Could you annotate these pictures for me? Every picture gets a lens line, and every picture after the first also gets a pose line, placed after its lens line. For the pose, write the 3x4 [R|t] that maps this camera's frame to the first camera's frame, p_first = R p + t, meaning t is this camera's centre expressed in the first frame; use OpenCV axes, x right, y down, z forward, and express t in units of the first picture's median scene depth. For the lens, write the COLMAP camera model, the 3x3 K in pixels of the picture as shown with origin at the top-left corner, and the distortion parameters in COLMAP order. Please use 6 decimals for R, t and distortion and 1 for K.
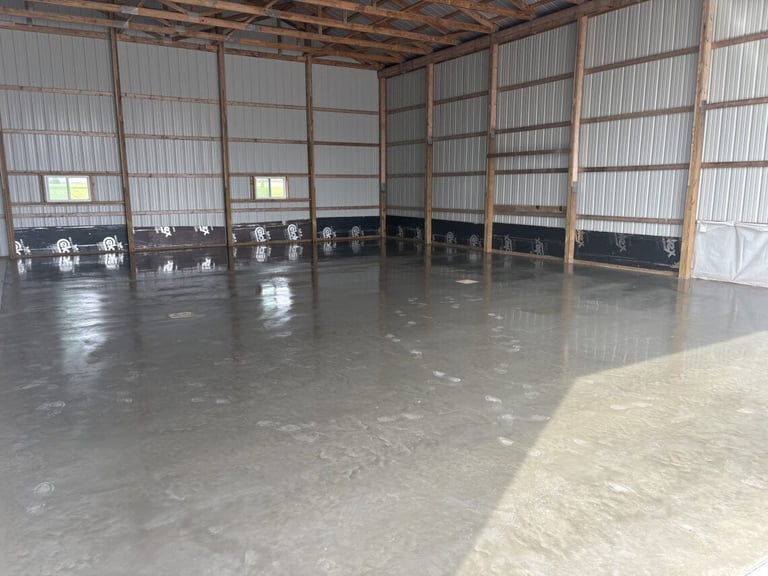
lens RADIAL K [[586.7, 0, 368.6], [0, 586.7, 279.2], [0, 0, 1]] dist [0.063942, -0.042667]
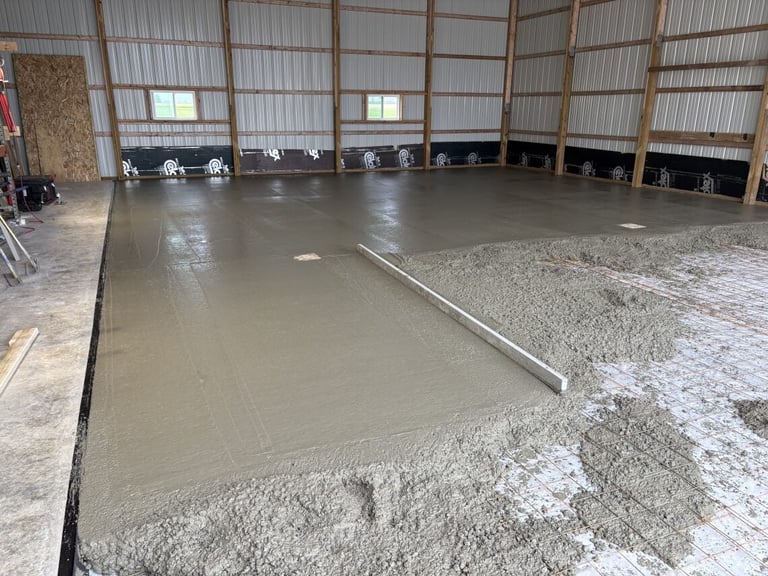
lens RADIAL K [[586.7, 0, 380.0], [0, 586.7, 281.6], [0, 0, 1]] dist [0.063942, -0.042667]
pose [[0.991104, 0.050861, -0.122986, -0.052517], [-0.034441, 0.990634, 0.132129, -0.011301], [0.128555, -0.126718, 0.983573, 0.085684]]
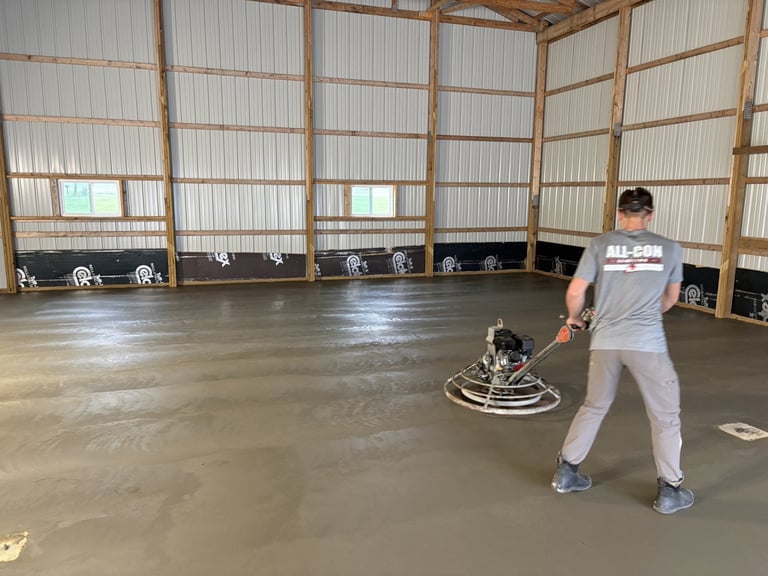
lens RADIAL K [[586.7, 0, 375.8], [0, 586.7, 286.8], [0, 0, 1]] dist [0.063942, -0.042667]
pose [[0.975805, 0.049479, -0.212971, -0.005878], [-0.049751, 0.998753, 0.004084, -0.061370], [0.212908, 0.006611, 0.977050, 0.350991]]
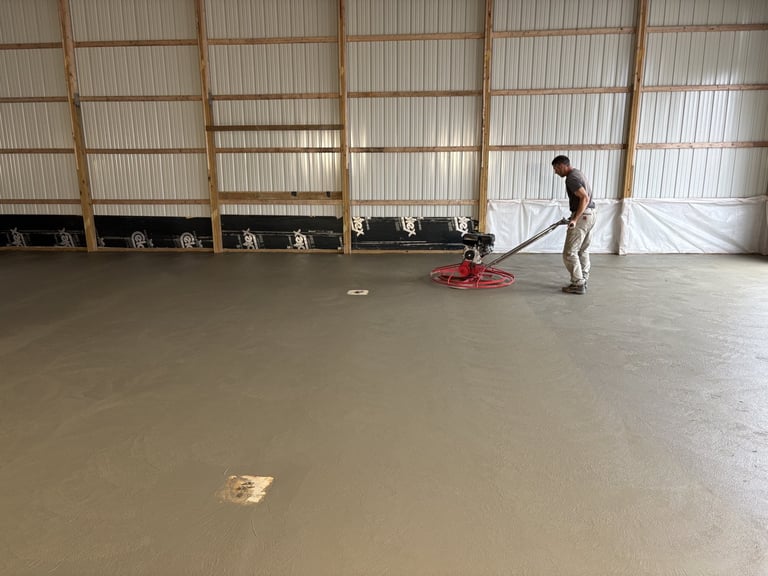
lens RADIAL K [[586.7, 0, 377.0], [0, 586.7, 285.7], [0, 0, 1]] dist [0.063942, -0.042667]
pose [[0.591525, -0.169195, 0.788334, -0.293912], [0.133345, 0.984799, 0.111306, -0.061538], [-0.795184, 0.039280, 0.605095, 0.354253]]
